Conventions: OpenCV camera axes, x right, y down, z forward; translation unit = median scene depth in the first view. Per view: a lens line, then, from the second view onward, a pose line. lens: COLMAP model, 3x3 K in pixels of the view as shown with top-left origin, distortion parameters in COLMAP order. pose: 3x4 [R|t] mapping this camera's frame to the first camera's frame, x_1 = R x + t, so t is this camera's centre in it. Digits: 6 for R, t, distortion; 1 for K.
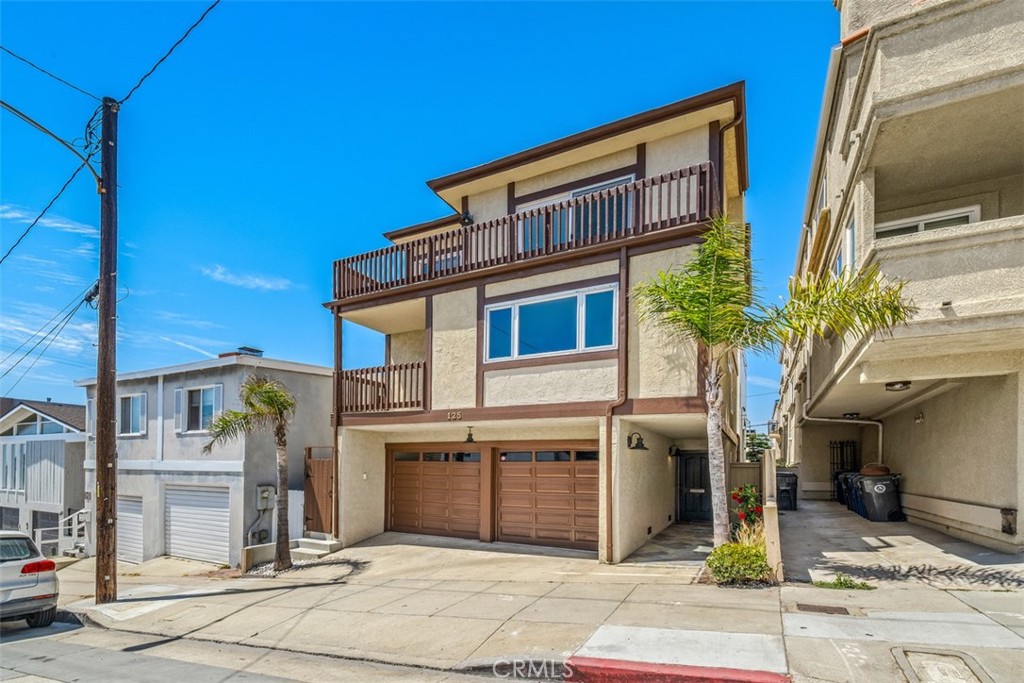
lens RADIAL K [[523.4, 0, 519.3], [0, 523.4, 341.7], [0, 0, 1]] dist [0.013063, -0.003386]
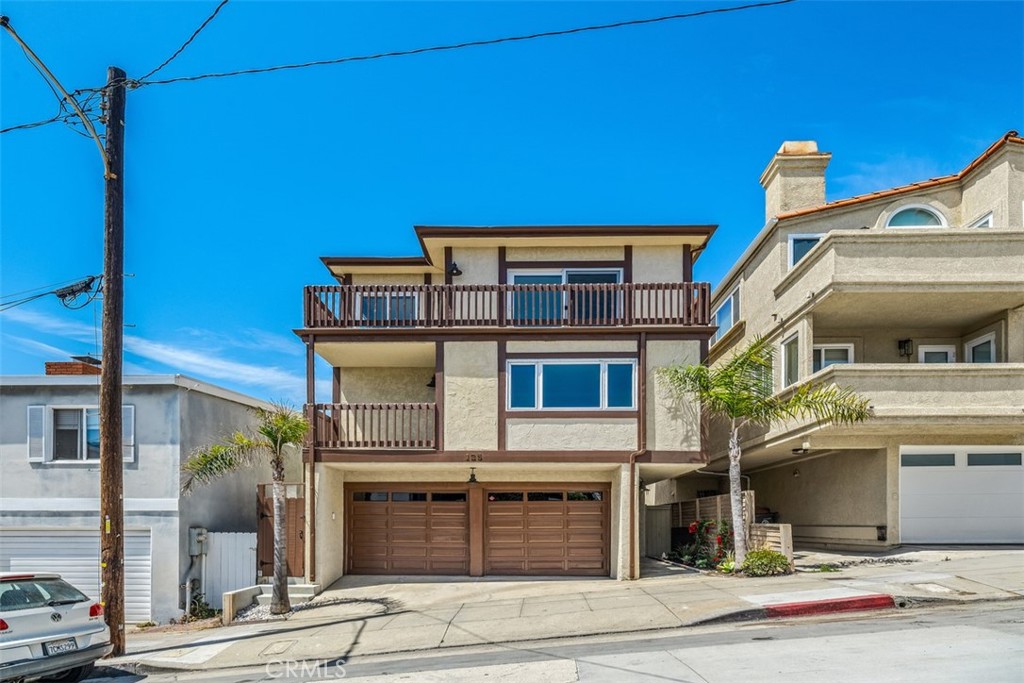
lens RADIAL K [[600.0, 0, 507.6], [0, 600.0, 341.9], [0, 0, 1]] dist [0.019294, -0.005516]
pose [[0.899286, 0.127693, 0.418305, -0.609877], [-0.100618, 0.991179, -0.086258, 0.004463], [-0.425630, 0.035481, 0.904201, -0.169498]]
